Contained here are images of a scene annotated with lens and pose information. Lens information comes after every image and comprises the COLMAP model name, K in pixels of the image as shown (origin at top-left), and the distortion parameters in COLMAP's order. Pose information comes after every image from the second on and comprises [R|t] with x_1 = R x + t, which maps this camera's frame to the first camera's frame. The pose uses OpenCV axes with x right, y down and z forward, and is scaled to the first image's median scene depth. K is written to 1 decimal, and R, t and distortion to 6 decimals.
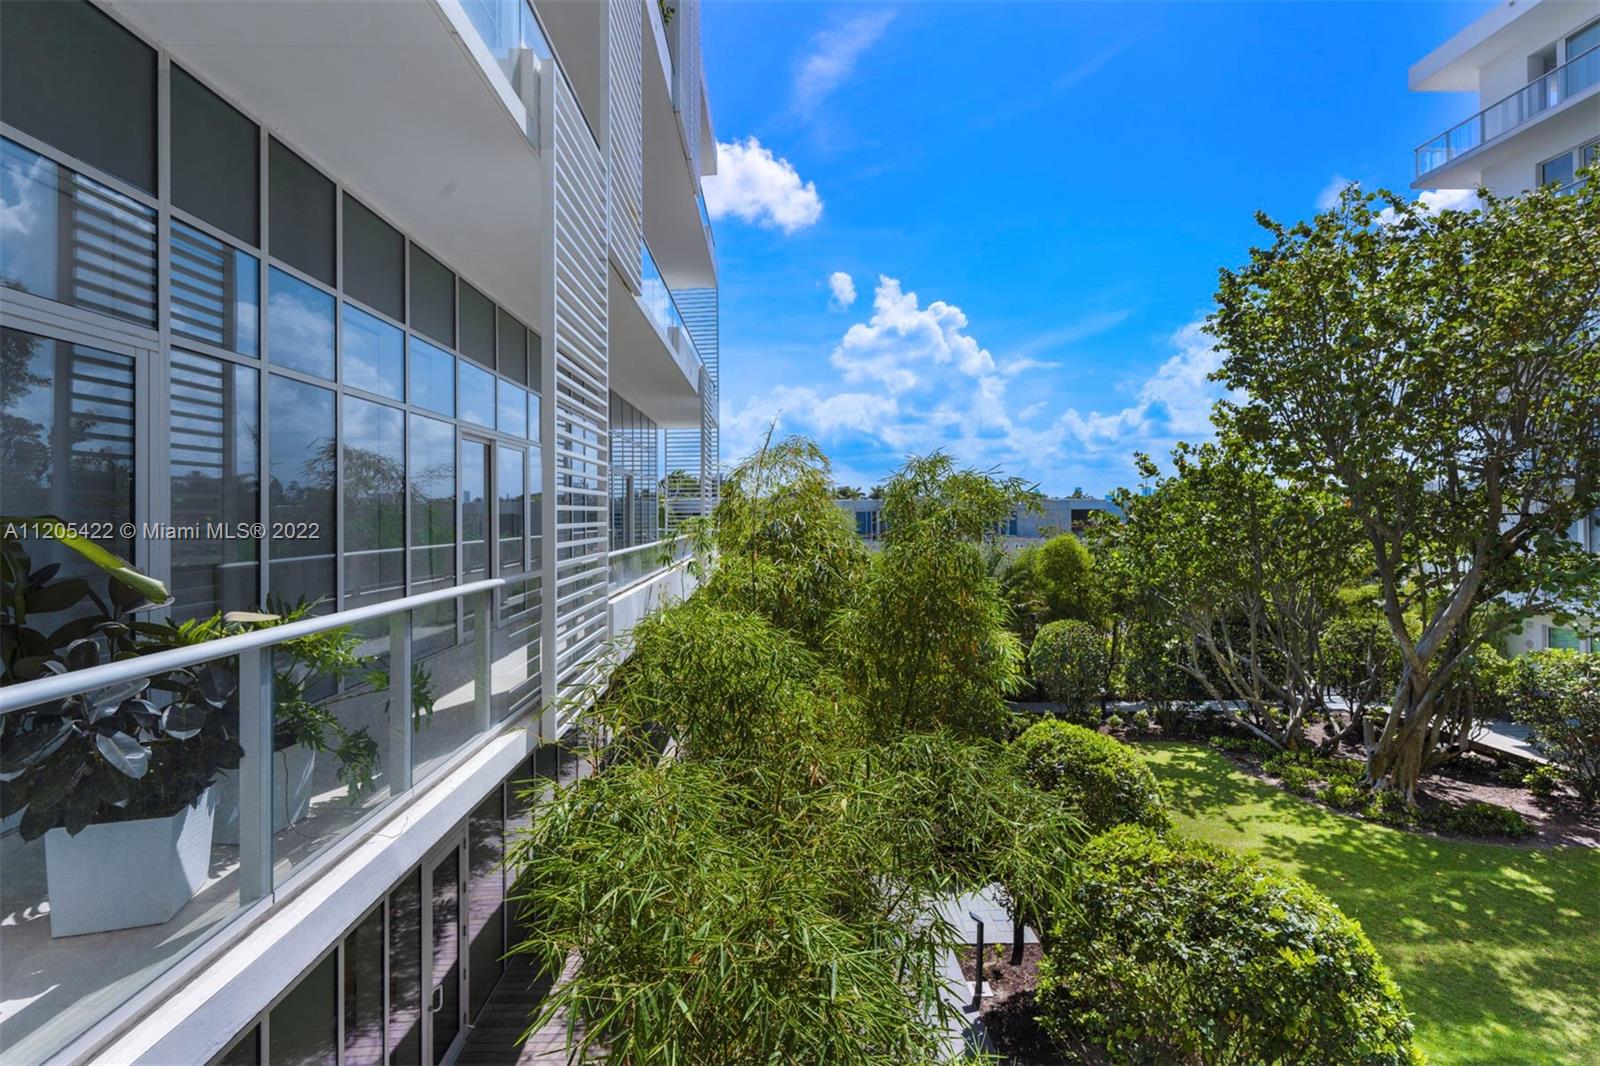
lens RADIAL K [[723.4, 0, 793.3], [0, 723.4, 511.0], [0, 0, 1]] dist [-0.000455, -0.000046]
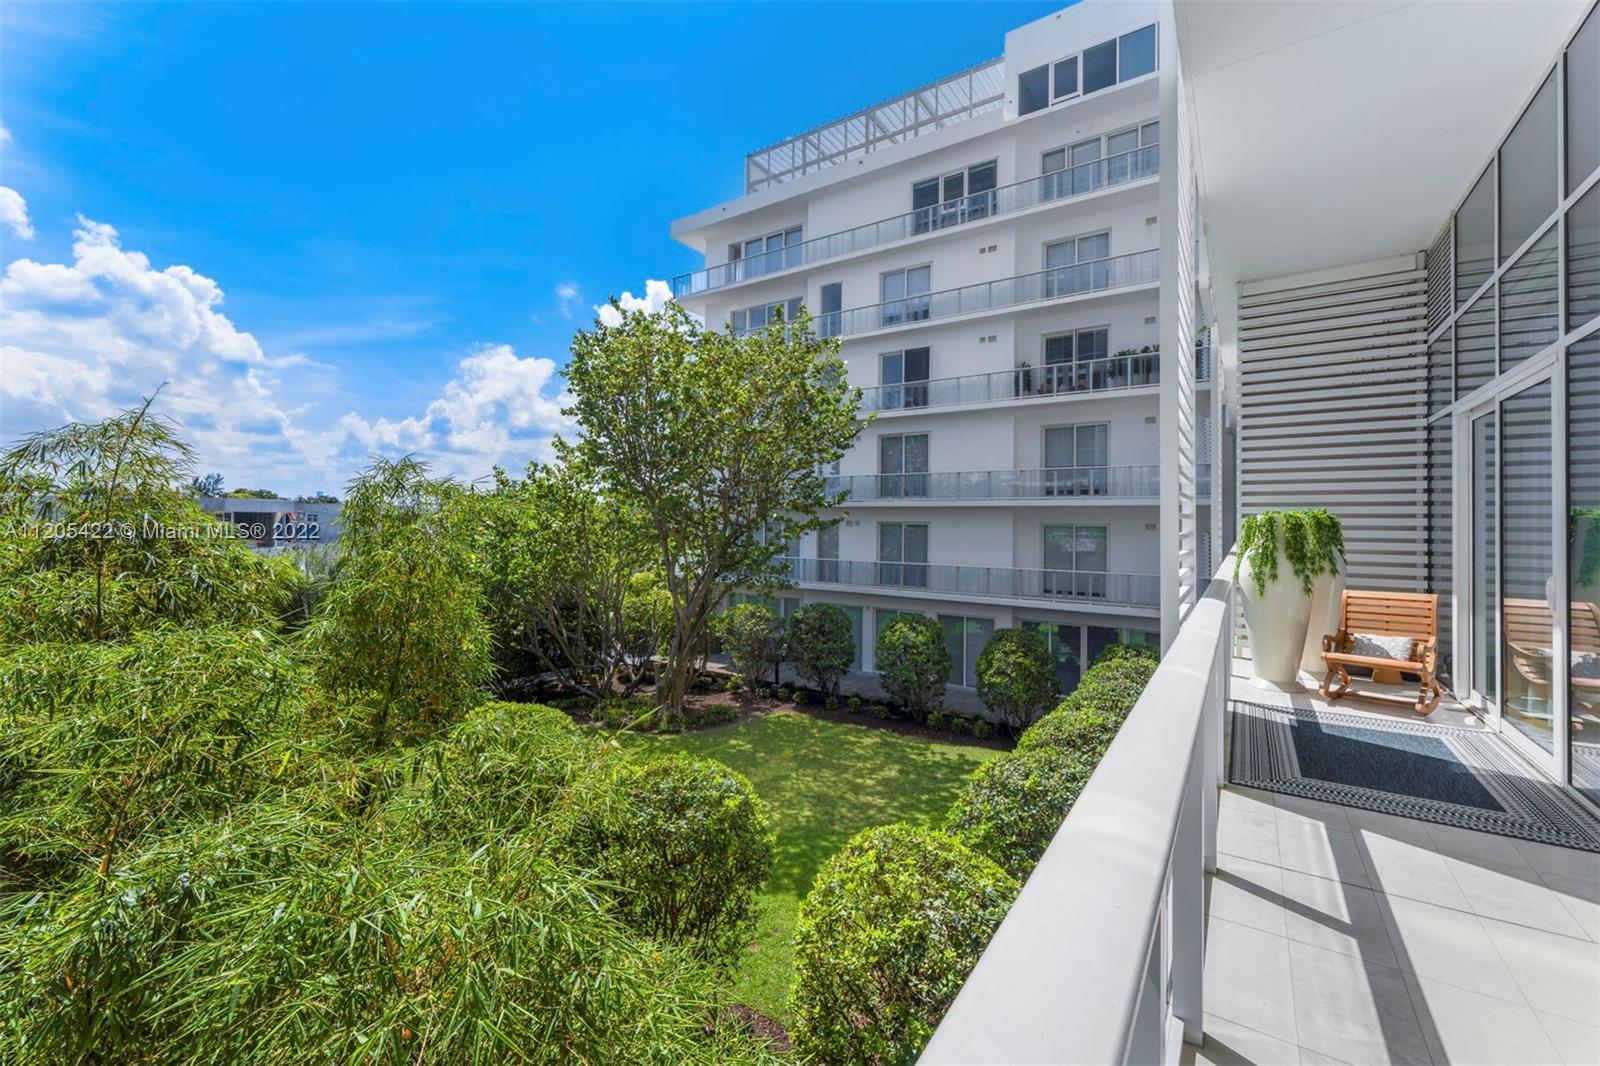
lens RADIAL K [[654.3, 0, 791.6], [0, 654.3, 510.9], [0, 0, 1]] dist [-0.000328, -0.000028]
pose [[0.586988, 0.026850, 0.809151, -0.126955], [-0.018836, 0.999632, -0.019506, 0.001065], [-0.809377, -0.003792, 0.587277, 0.016092]]
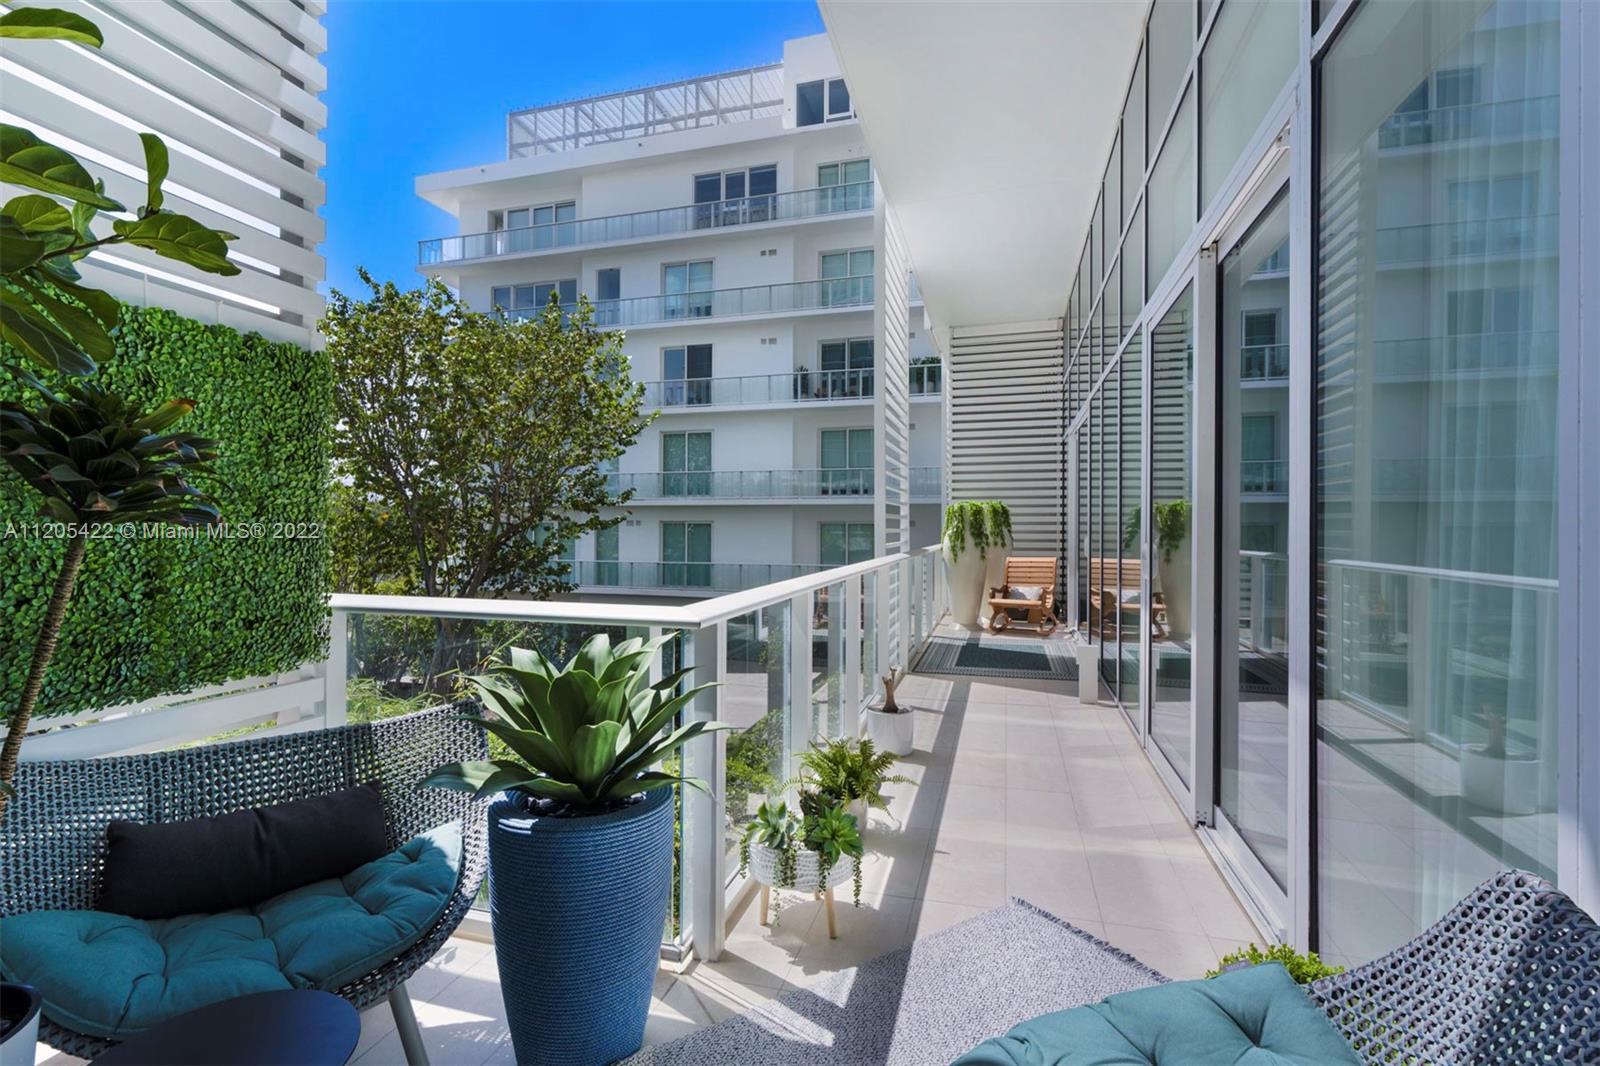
lens RADIAL K [[723.4, 0, 793.3], [0, 723.4, 511.0], [0, 0, 1]] dist [-0.000455, -0.000046]
pose [[0.300721, 0.029300, 0.953262, -0.254320], [-0.008421, 0.999571, -0.028067, 0.014269], [-0.953675, 0.000413, 0.300839, -0.033979]]
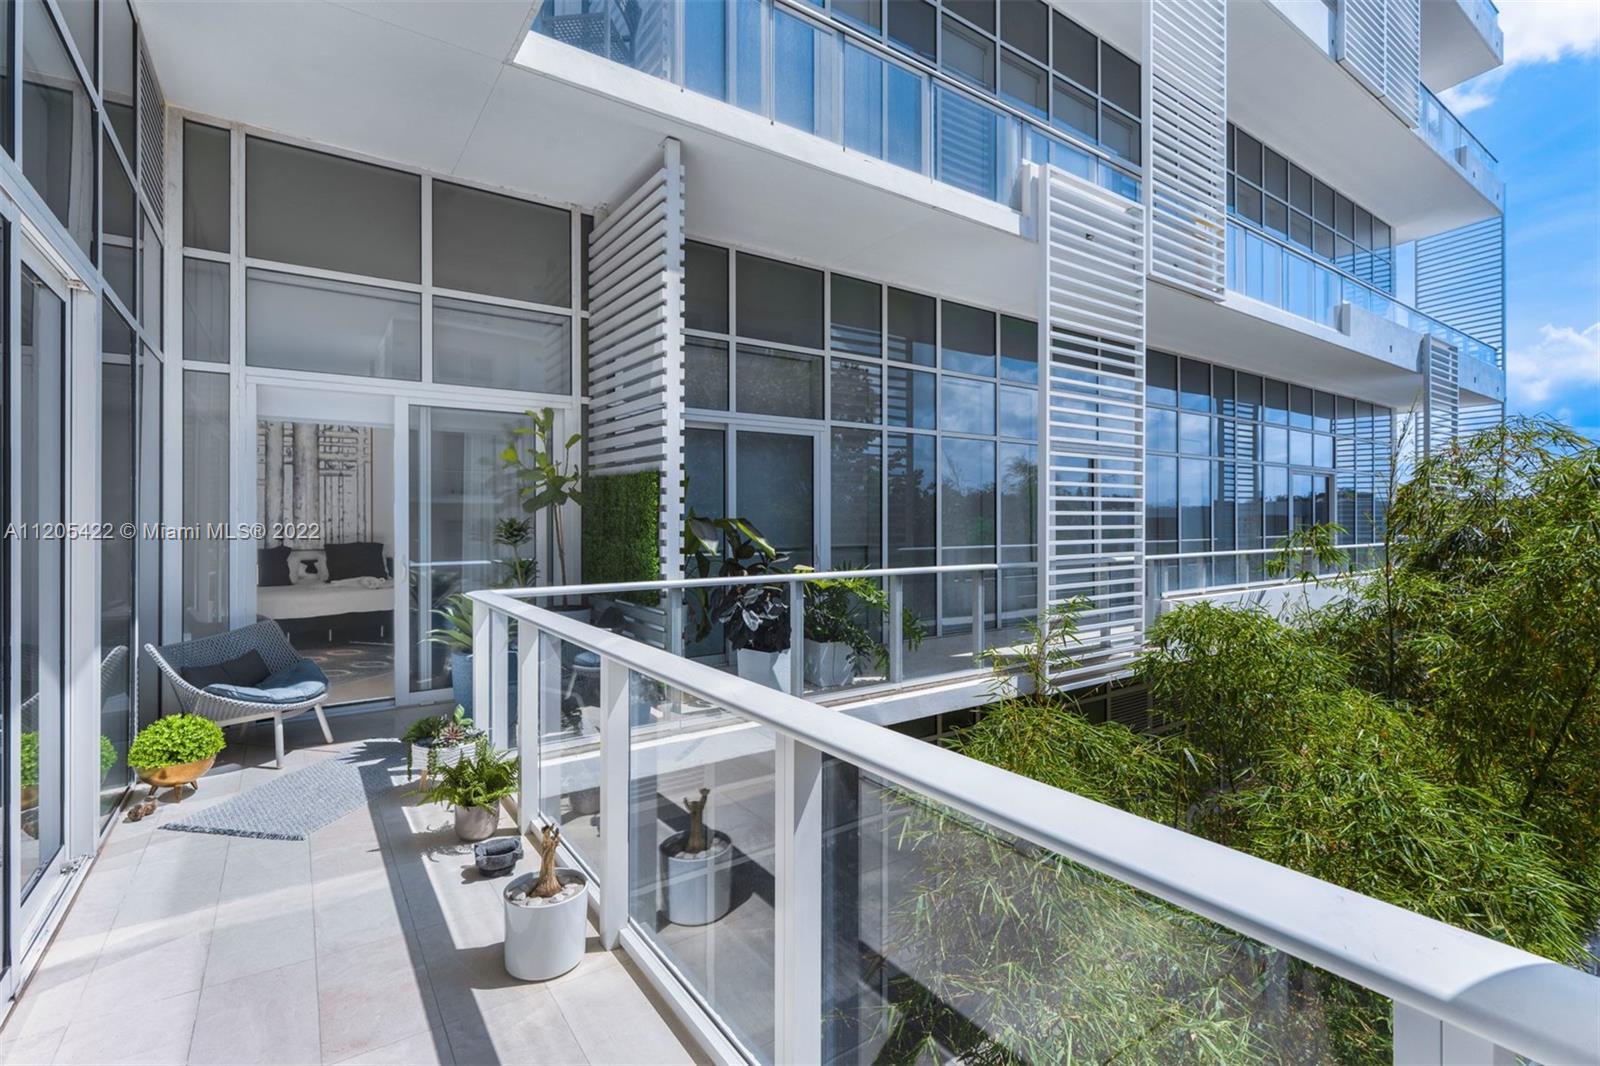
lens RADIAL K [[723.4, 0, 793.3], [0, 723.4, 511.0], [0, 0, 1]] dist [-0.000455, -0.000046]
pose [[0.548410, 0.000415, -0.836210, 0.177332], [-0.000672, 1.000000, 0.000056, -0.002928], [0.836210, 0.000531, 0.548410, -0.027681]]
